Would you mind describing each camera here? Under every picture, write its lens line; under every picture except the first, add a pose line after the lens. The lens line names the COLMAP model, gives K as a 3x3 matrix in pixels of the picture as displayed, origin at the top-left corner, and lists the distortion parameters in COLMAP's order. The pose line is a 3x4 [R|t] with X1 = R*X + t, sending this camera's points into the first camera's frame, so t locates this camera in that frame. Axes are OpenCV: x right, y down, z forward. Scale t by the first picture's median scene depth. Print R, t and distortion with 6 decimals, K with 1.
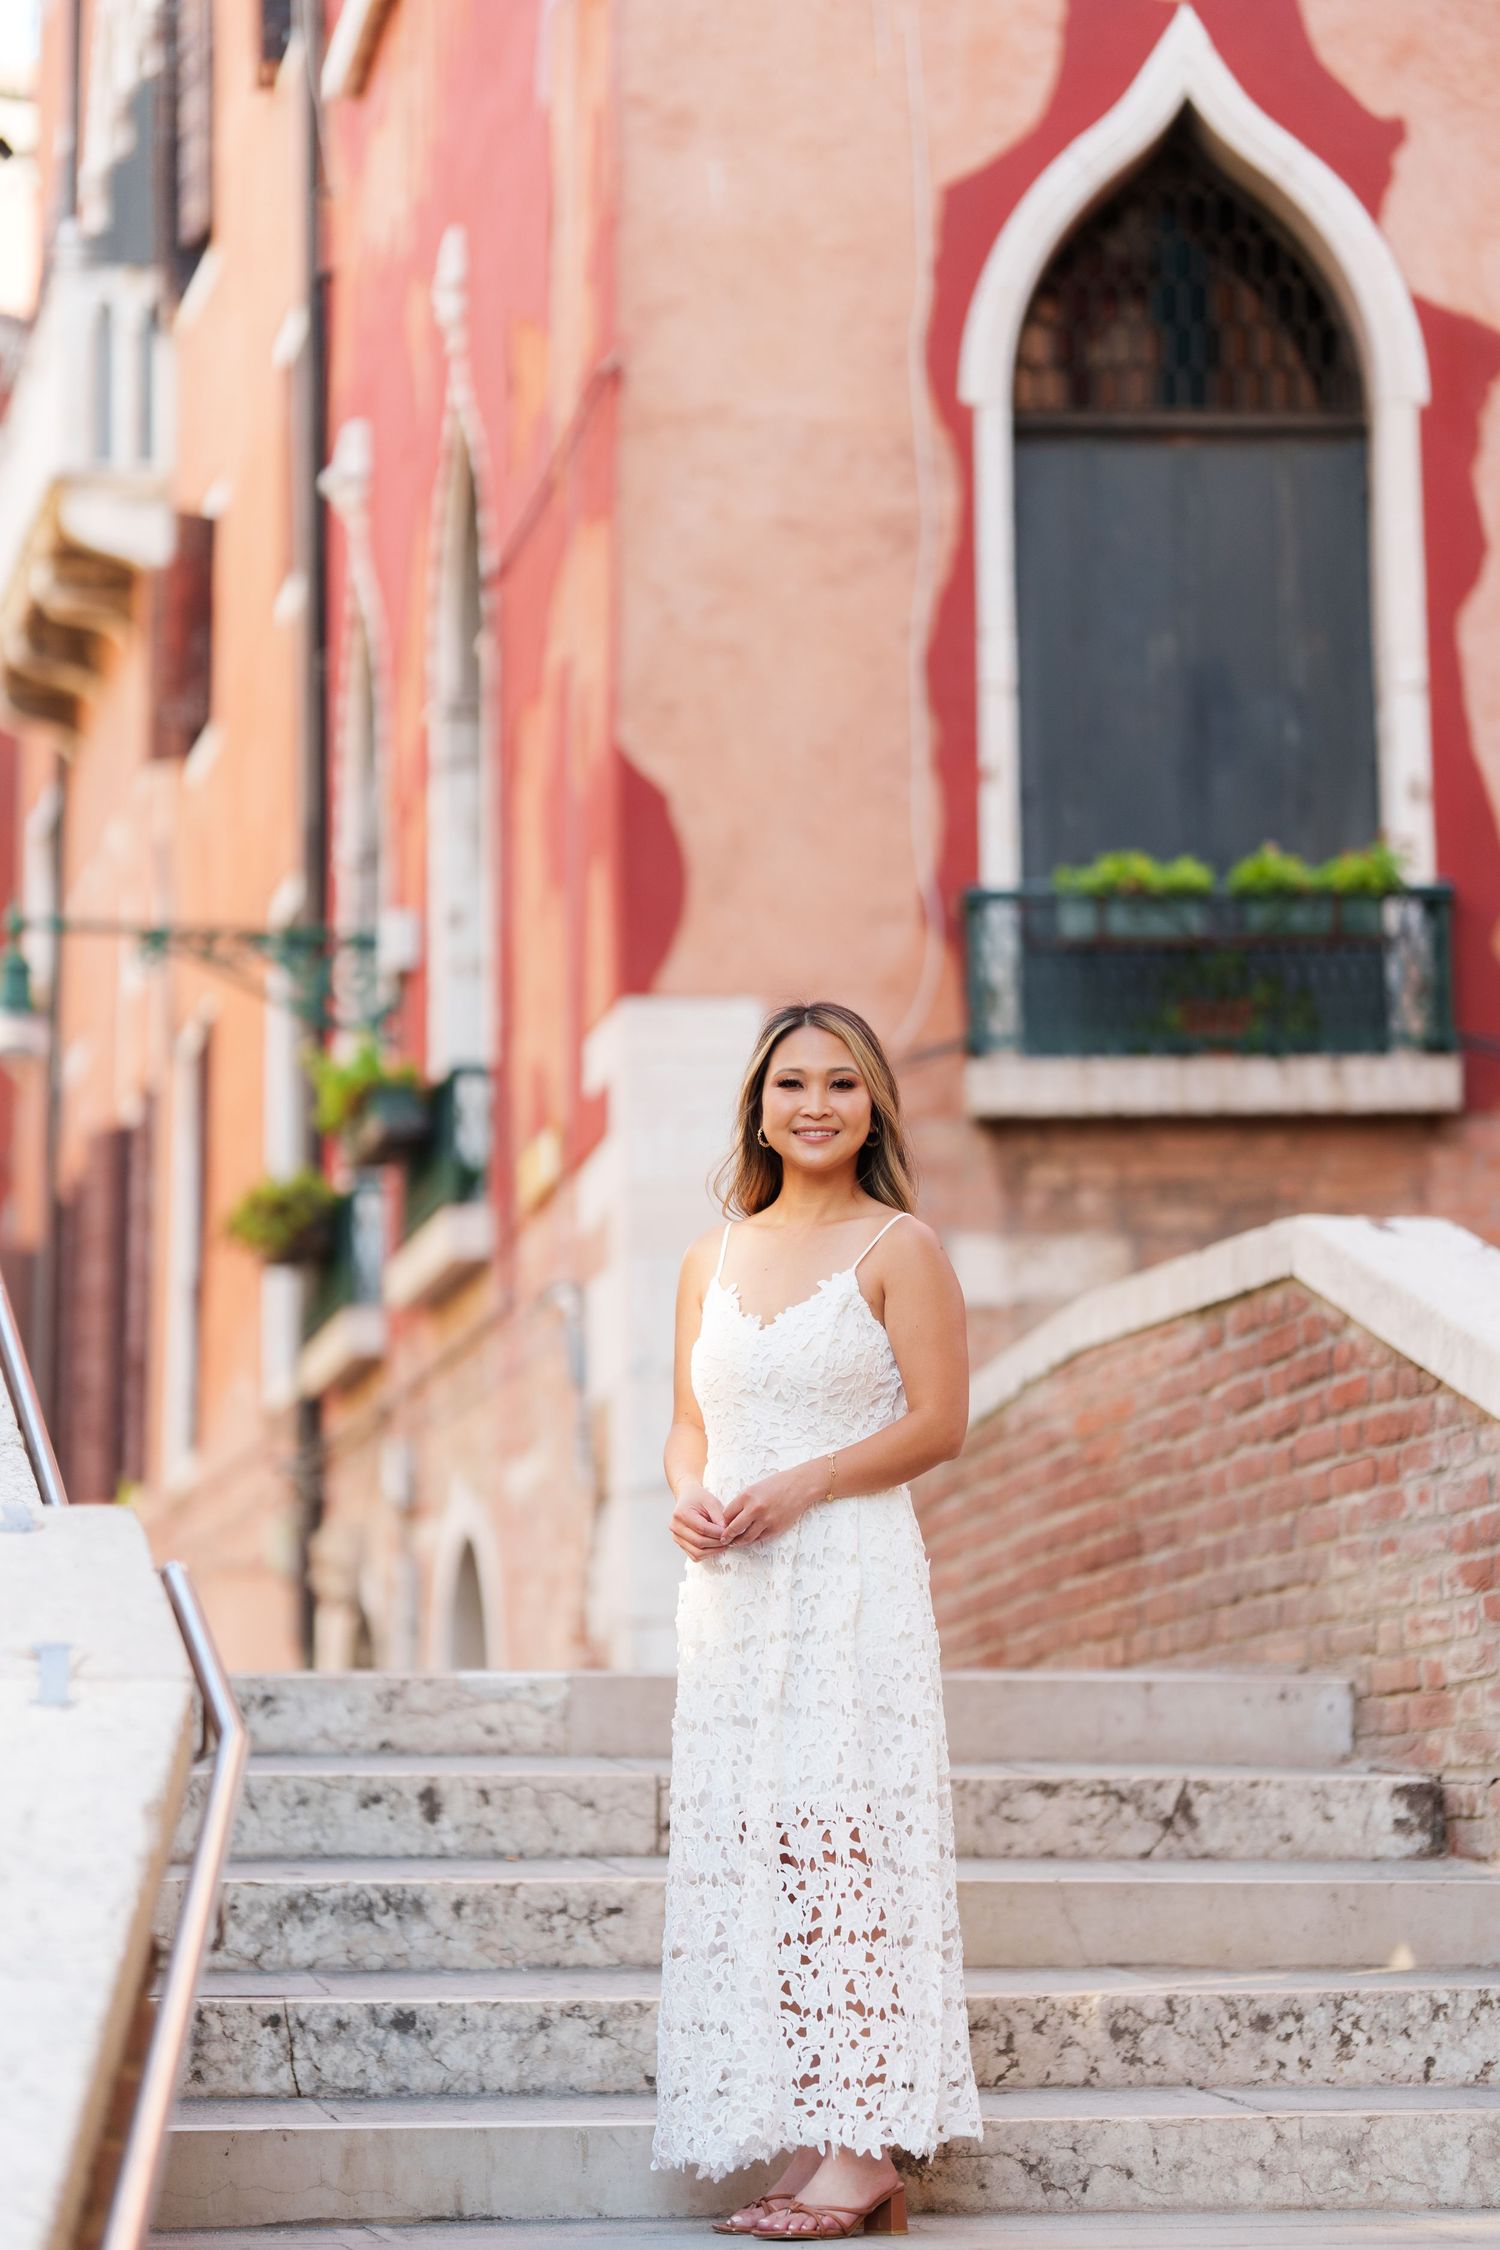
lens RADIAL K [[5566.1, 0, 742.7], [0, 5566.1, 1192.5], [0, 0, 1]] dist [0.009883, 0.428715]
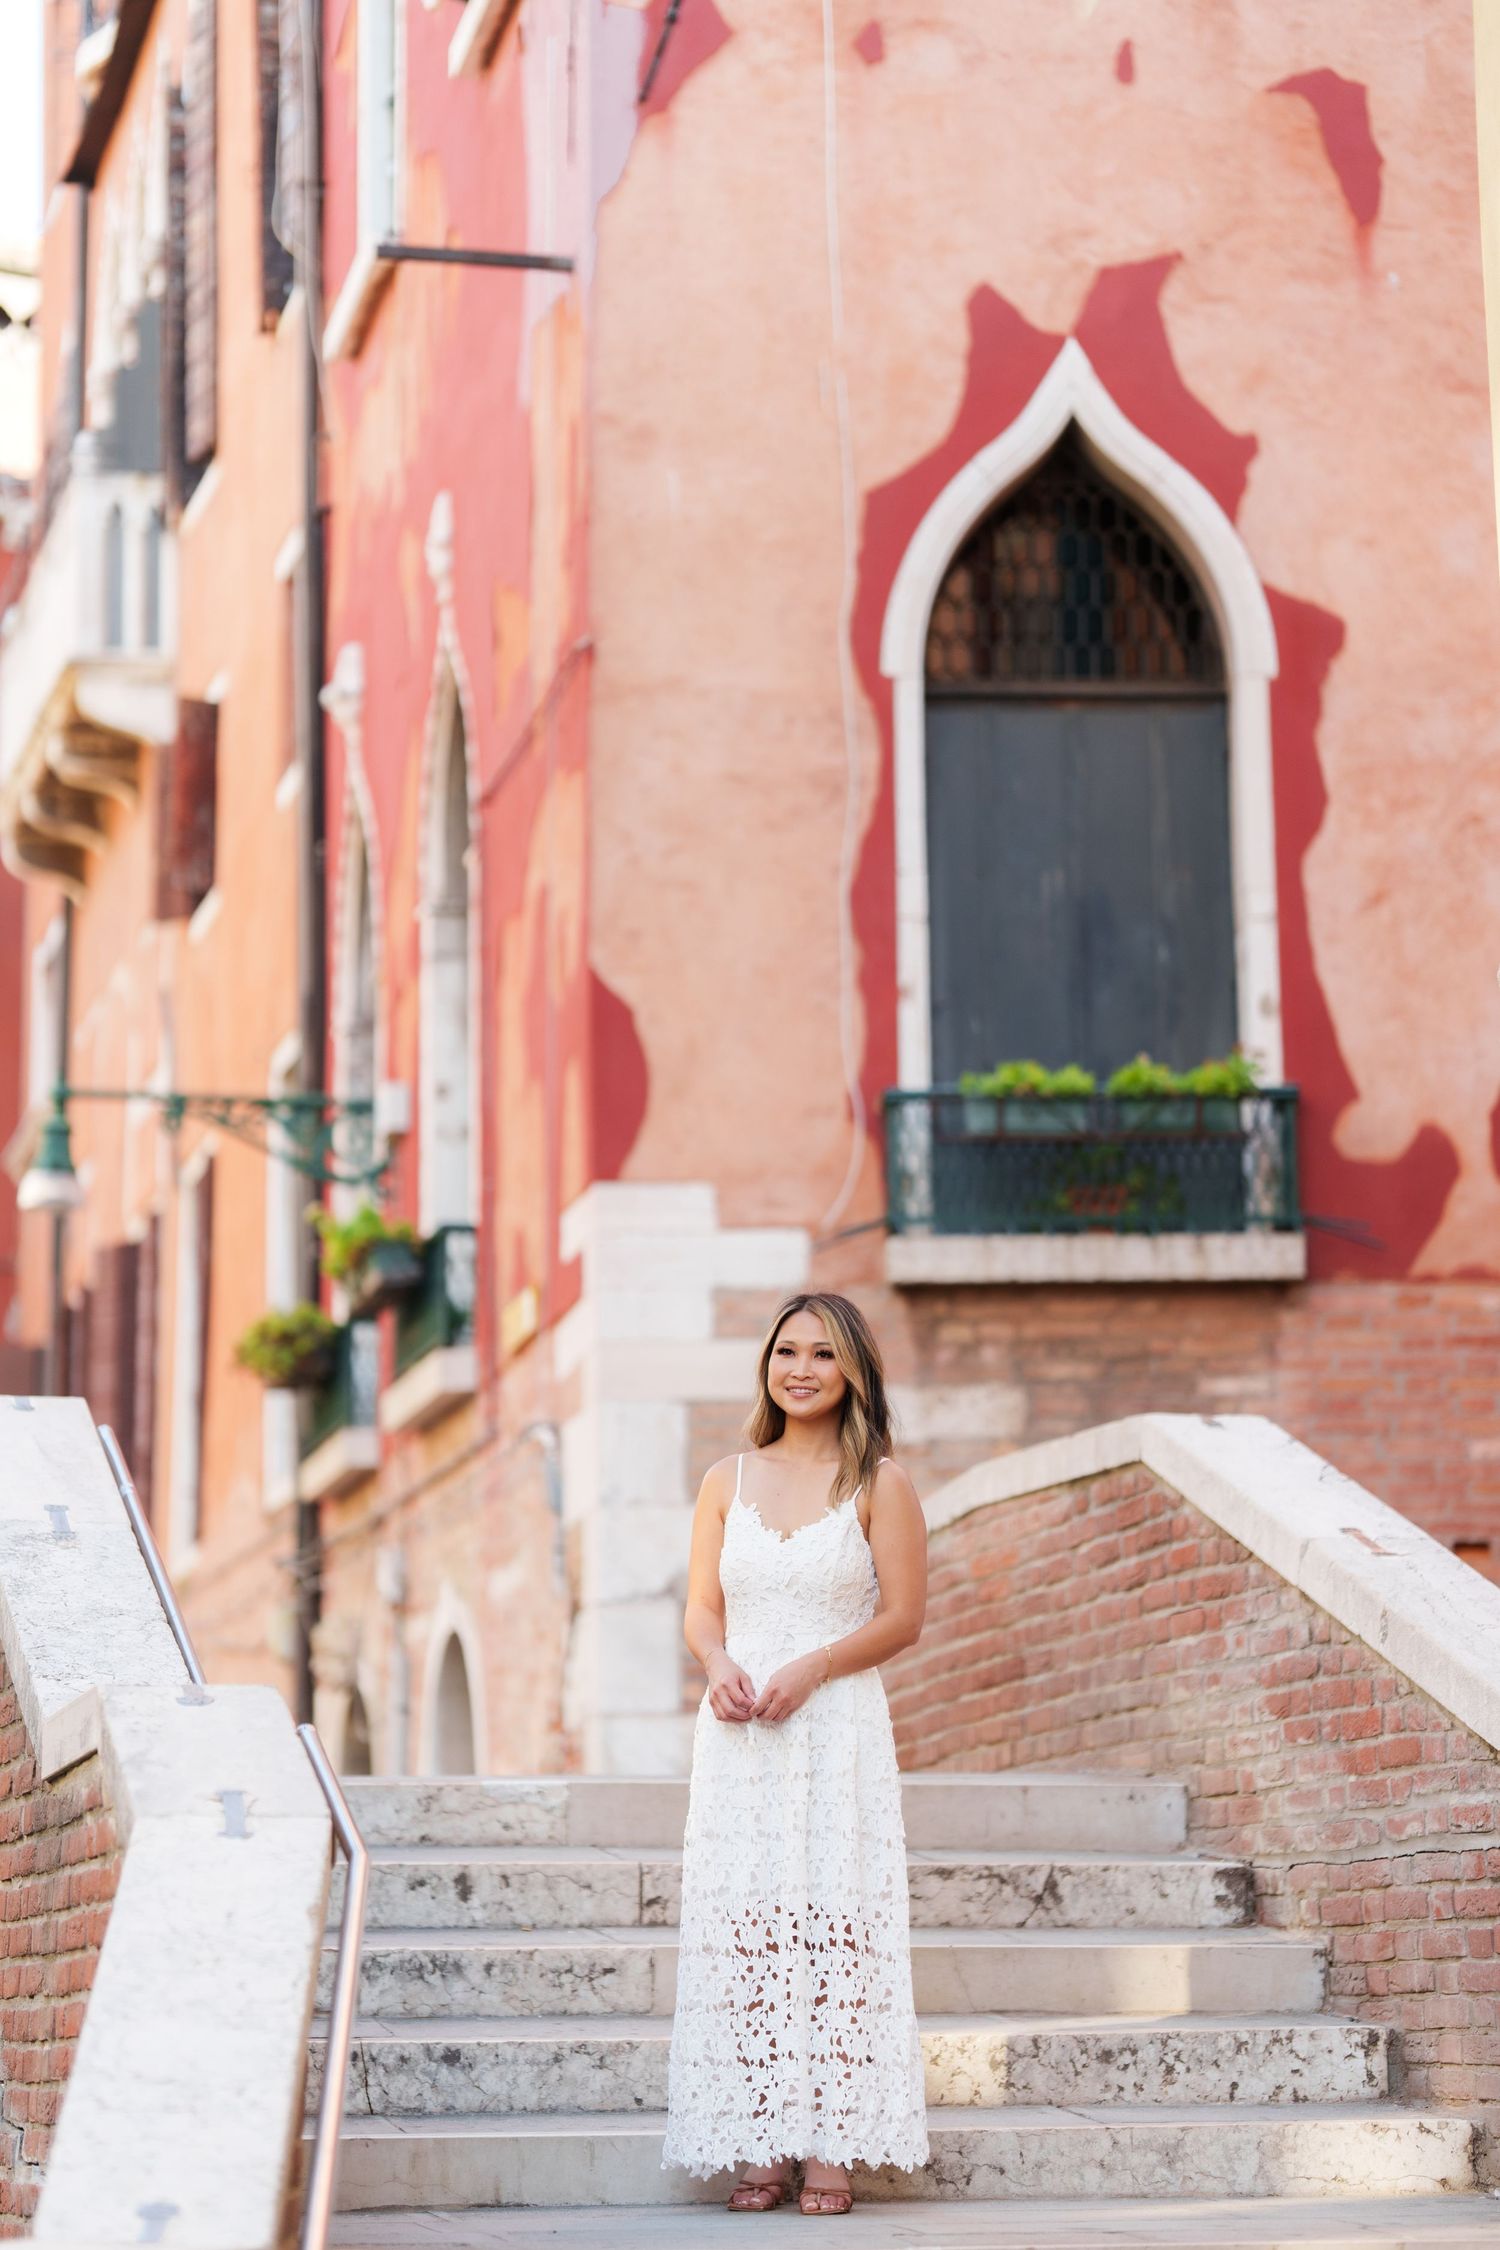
lens RADIAL K [[5505.6, 0, 762.8], [0, 5505.6, 1106.0], [0, 0, 1]] dist [-0.037449, 0.512745]
pose [[0.999872, 0.000791, 0.016001, -0.007201], [-0.000434, 0.999752, -0.022253, -0.039967], [-0.016015, 0.022243, 0.999624, -0.260590]]
